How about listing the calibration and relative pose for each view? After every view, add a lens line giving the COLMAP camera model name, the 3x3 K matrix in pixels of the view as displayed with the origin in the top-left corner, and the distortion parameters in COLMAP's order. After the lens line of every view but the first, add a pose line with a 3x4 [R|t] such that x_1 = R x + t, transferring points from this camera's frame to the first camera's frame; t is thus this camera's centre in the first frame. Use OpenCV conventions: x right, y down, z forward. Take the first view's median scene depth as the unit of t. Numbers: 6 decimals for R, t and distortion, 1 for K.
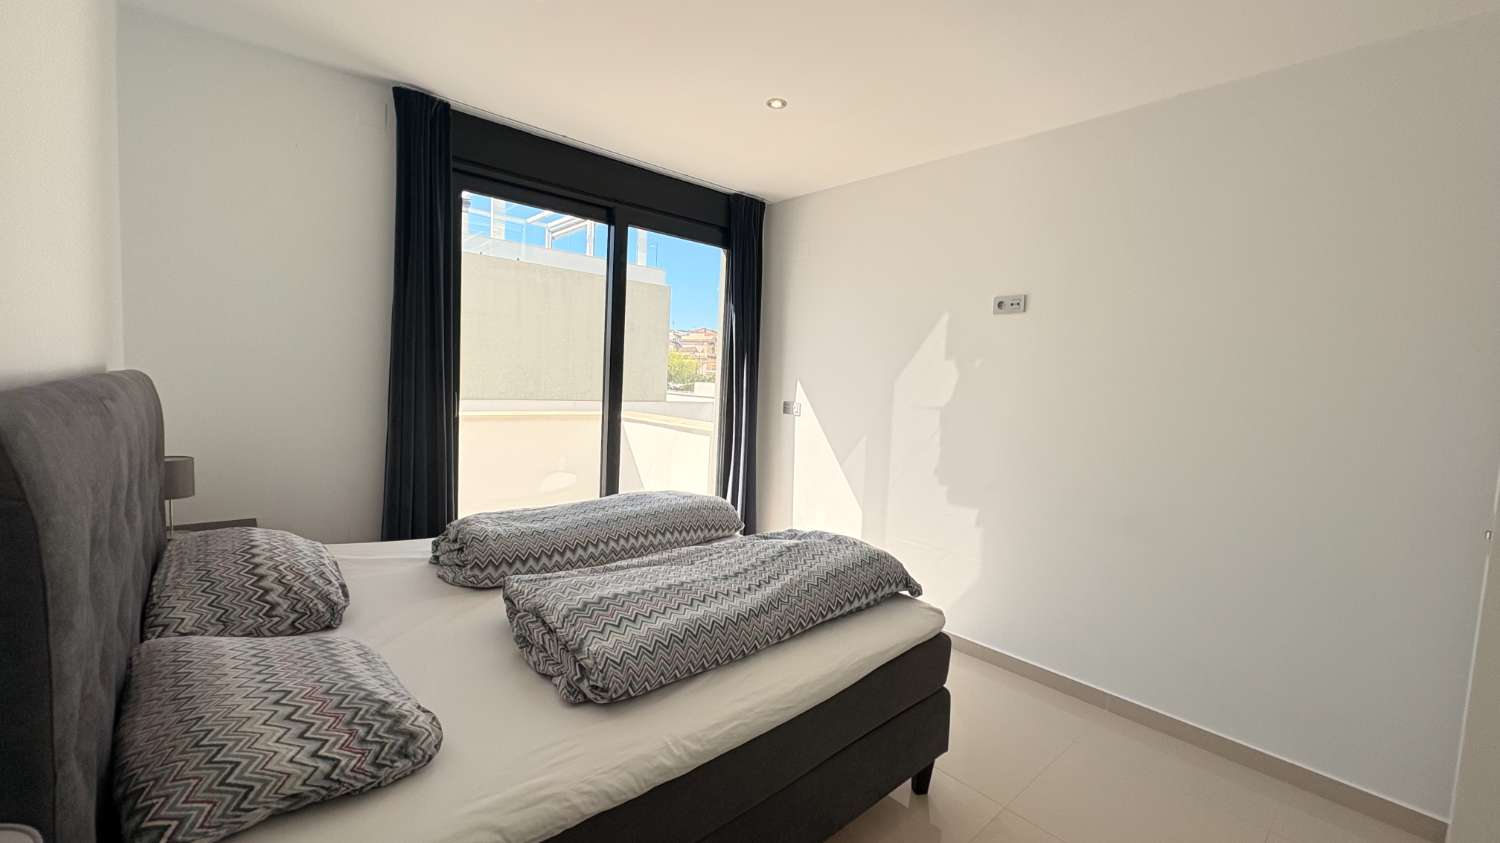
lens RADIAL K [[591.2, 0, 749.5], [0, 591.2, 423.5], [0, 0, 1]] dist [0.001340, 0.000044]
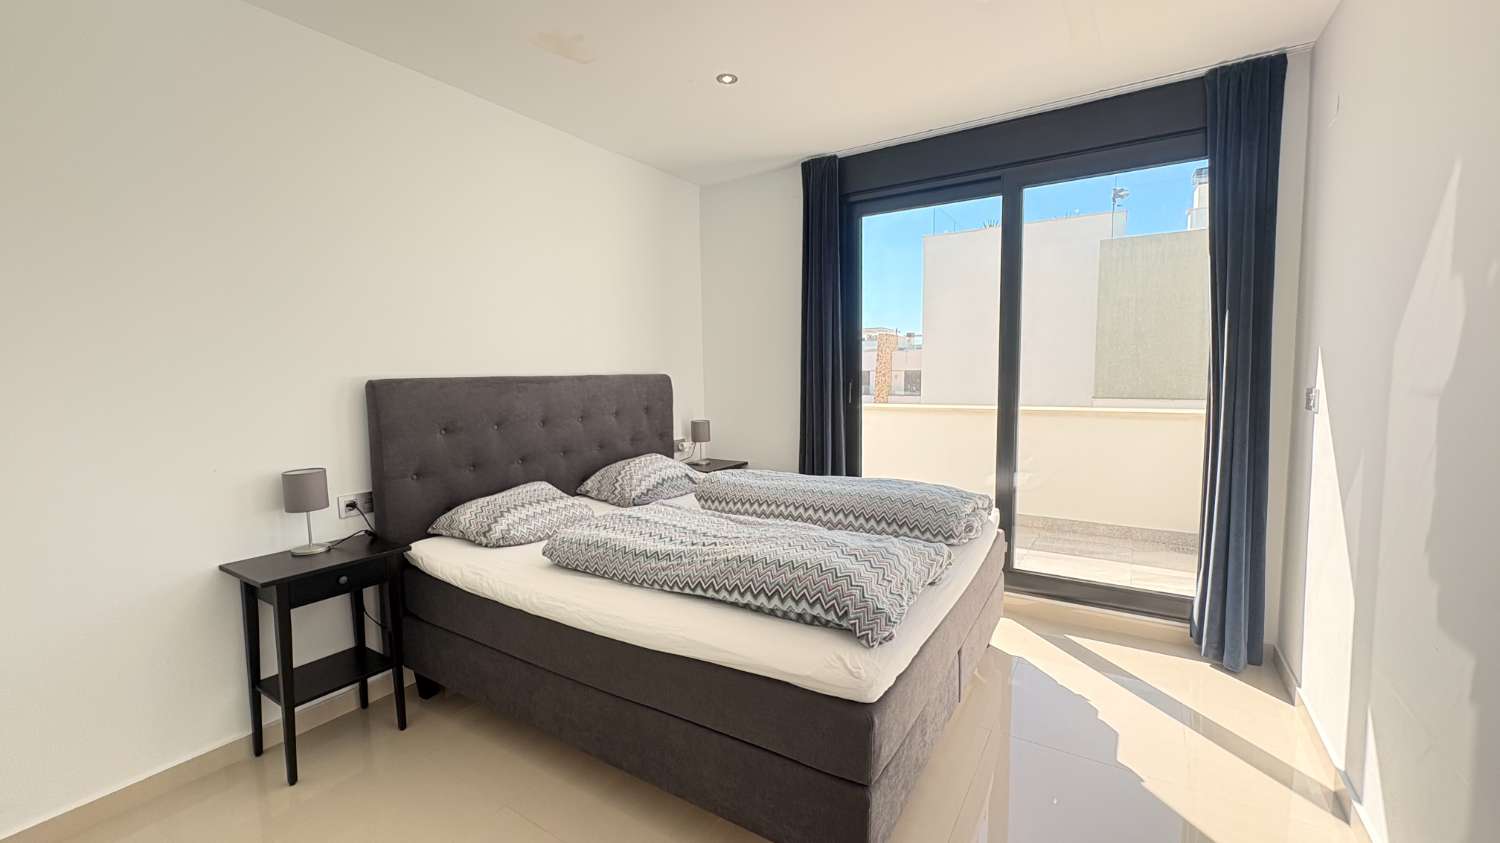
lens RADIAL K [[594.5, 0, 750.0], [0, 594.5, 421.5], [0, 0, 1]] dist [0.000718, -0.000038]
pose [[0.268571, 0.031757, -0.962736, 1.108858], [-0.046071, 0.998736, 0.020093, 0.021053], [0.962157, 0.038958, 0.269695, 0.802700]]
